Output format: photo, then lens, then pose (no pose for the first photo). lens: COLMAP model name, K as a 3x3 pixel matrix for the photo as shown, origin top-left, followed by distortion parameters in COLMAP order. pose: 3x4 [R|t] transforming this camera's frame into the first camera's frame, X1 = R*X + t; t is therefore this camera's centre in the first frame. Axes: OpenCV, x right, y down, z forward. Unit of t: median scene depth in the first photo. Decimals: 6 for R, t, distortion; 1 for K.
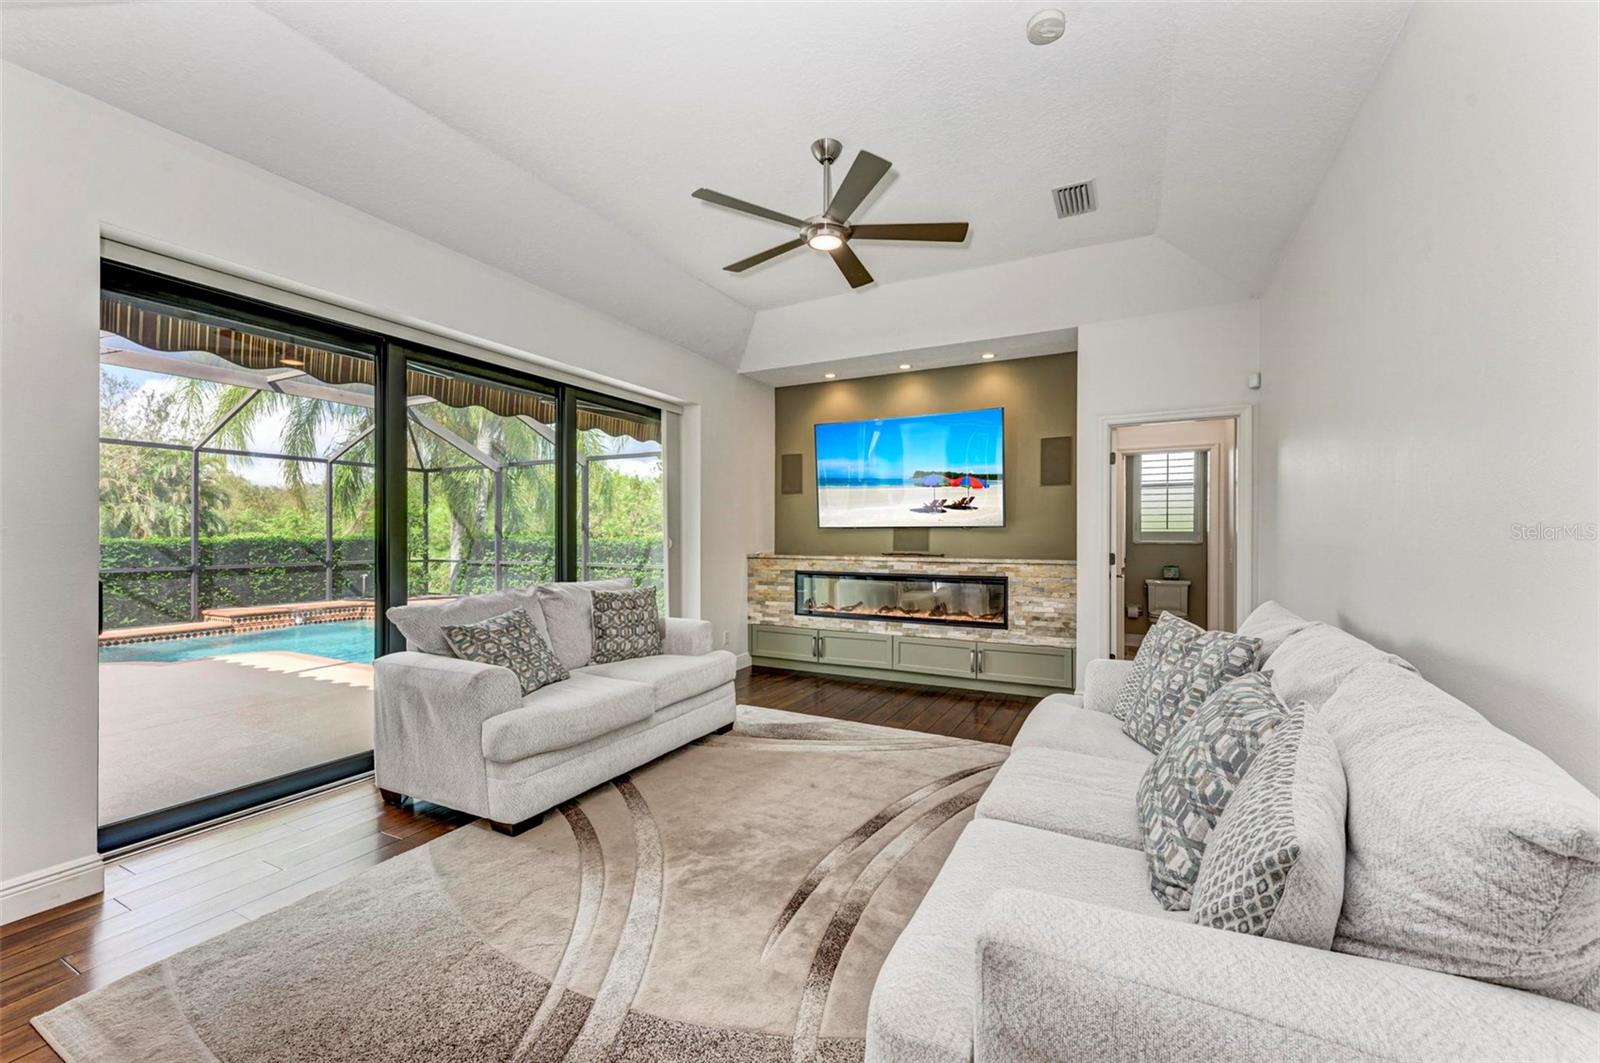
lens RADIAL K [[628.7, 0, 804.1], [0, 628.7, 536.9], [0, 0, 1]] dist [0.014043, 0.000298]
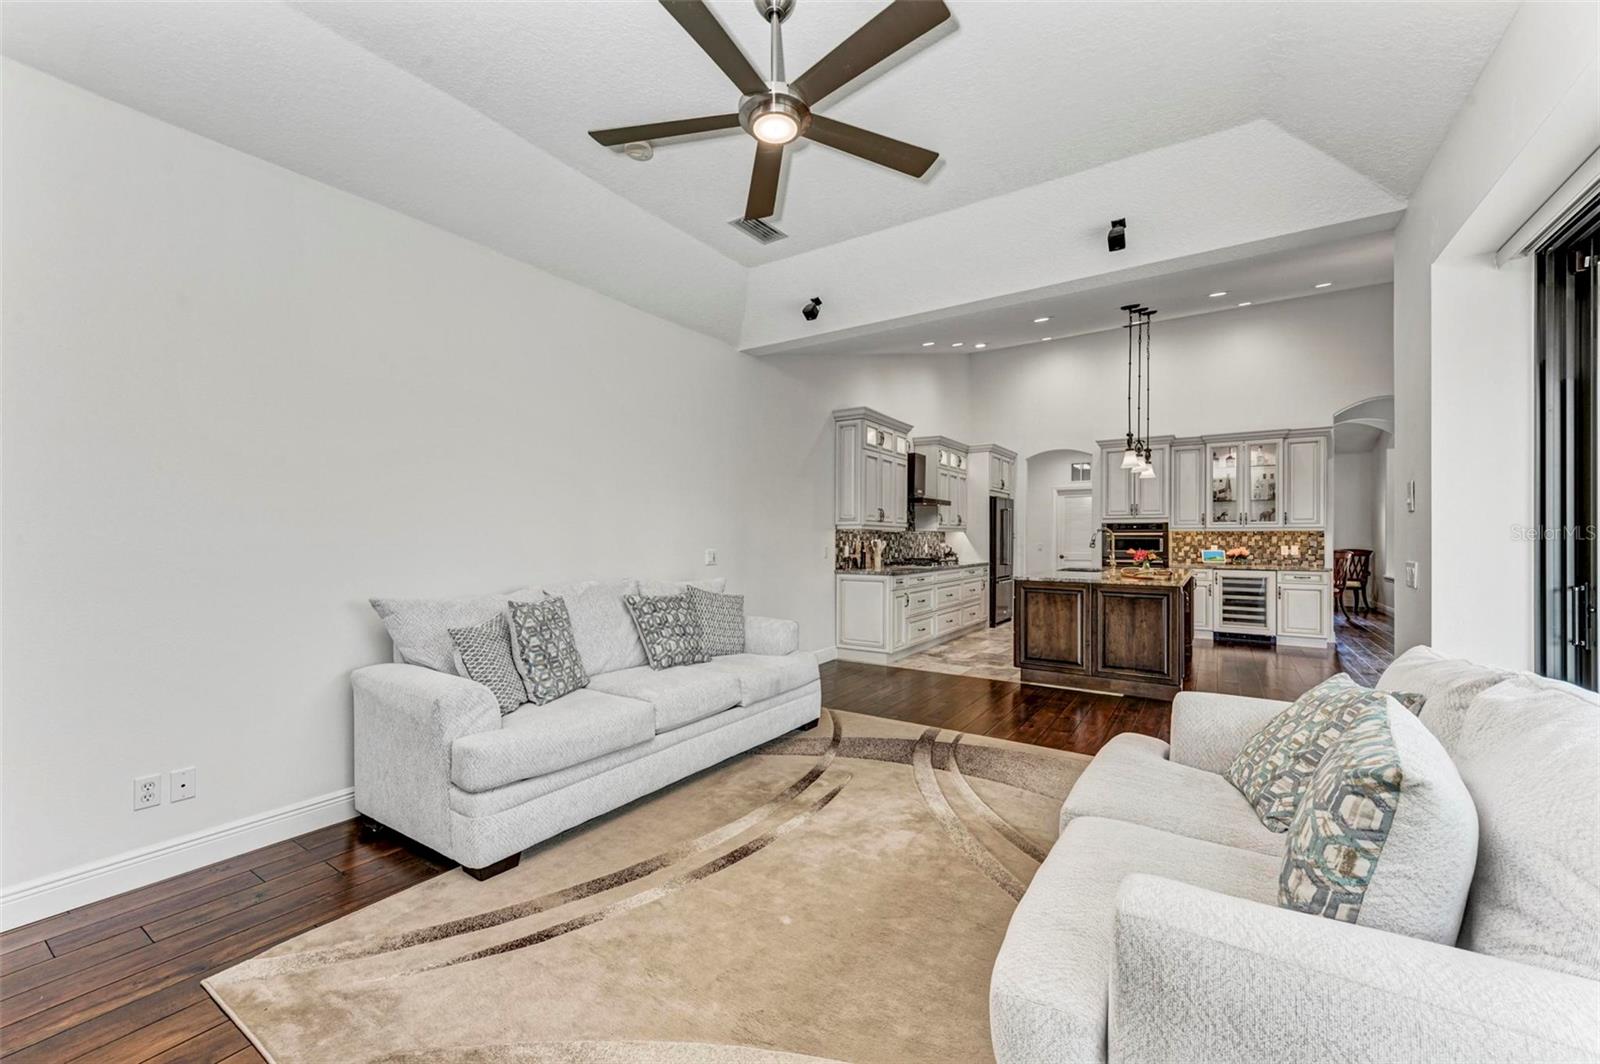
lens RADIAL K [[628.7, 0, 804.1], [0, 628.7, 537.4], [0, 0, 1]] dist [0.014043, 0.000298]
pose [[-0.995017, -0.004109, 0.099620, -0.041675], [-0.004129, 0.999991, 0.000002, -0.000205], [-0.099619, -0.000410, -0.995026, 1.046384]]
